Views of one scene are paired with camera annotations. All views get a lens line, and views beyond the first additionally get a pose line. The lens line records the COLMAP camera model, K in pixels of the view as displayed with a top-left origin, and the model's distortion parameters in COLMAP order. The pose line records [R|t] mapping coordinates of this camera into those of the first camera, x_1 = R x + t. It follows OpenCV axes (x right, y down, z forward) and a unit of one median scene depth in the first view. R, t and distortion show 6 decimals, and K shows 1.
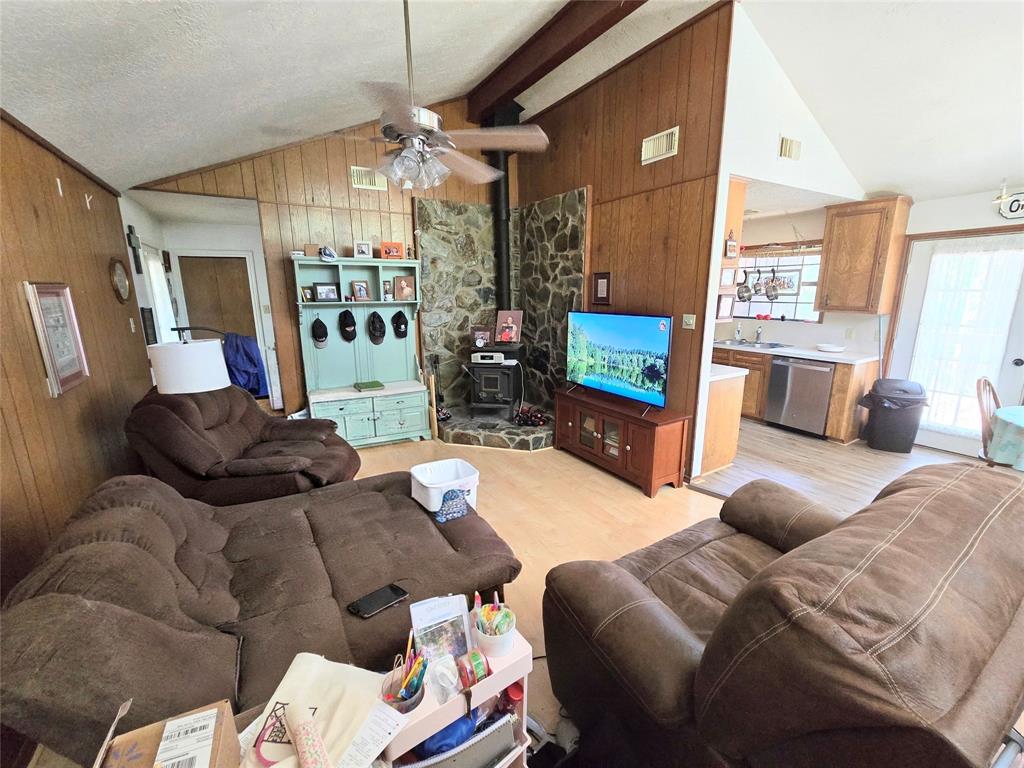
lens RADIAL K [[423.0, 0, 512.0], [0, 423.0, 384.0], [0, 0, 1]] dist [-0.000333, 0.000072]
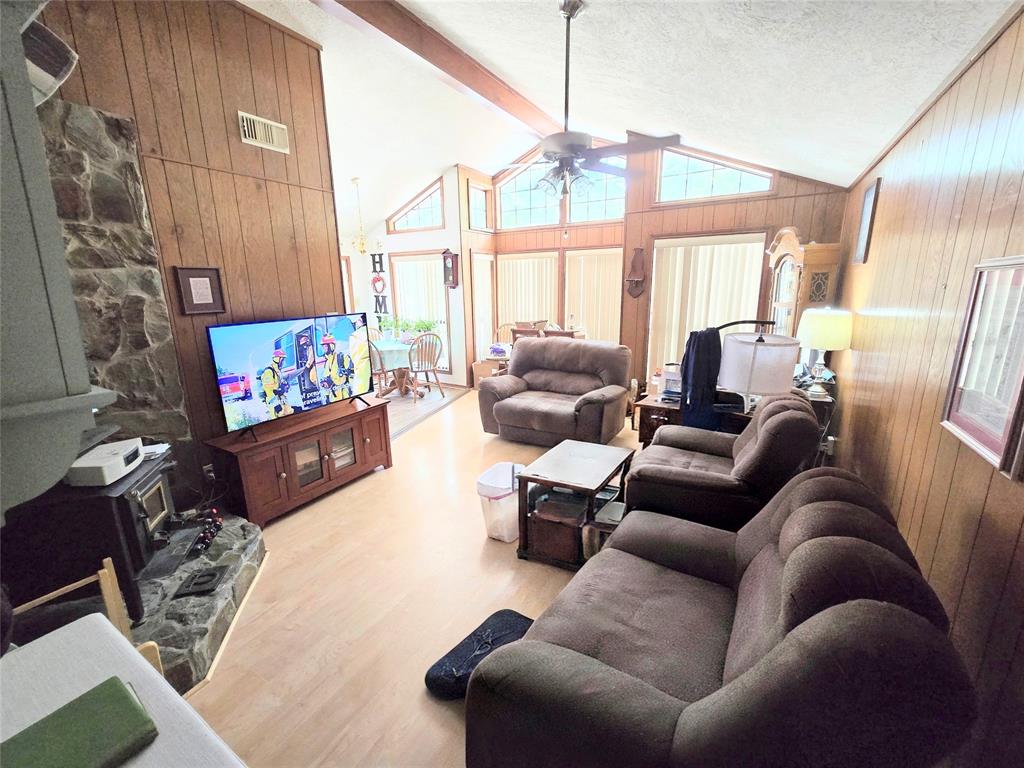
lens RADIAL K [[423.0, 0, 512.0], [0, 423.0, 384.0], [0, 0, 1]] dist [-0.000333, 0.000072]
pose [[-0.465881, -0.188347, 0.864569, -1.045089], [0.208847, 0.926071, 0.314285, -0.320531], [-0.859847, 0.326982, -0.392103, 1.443202]]
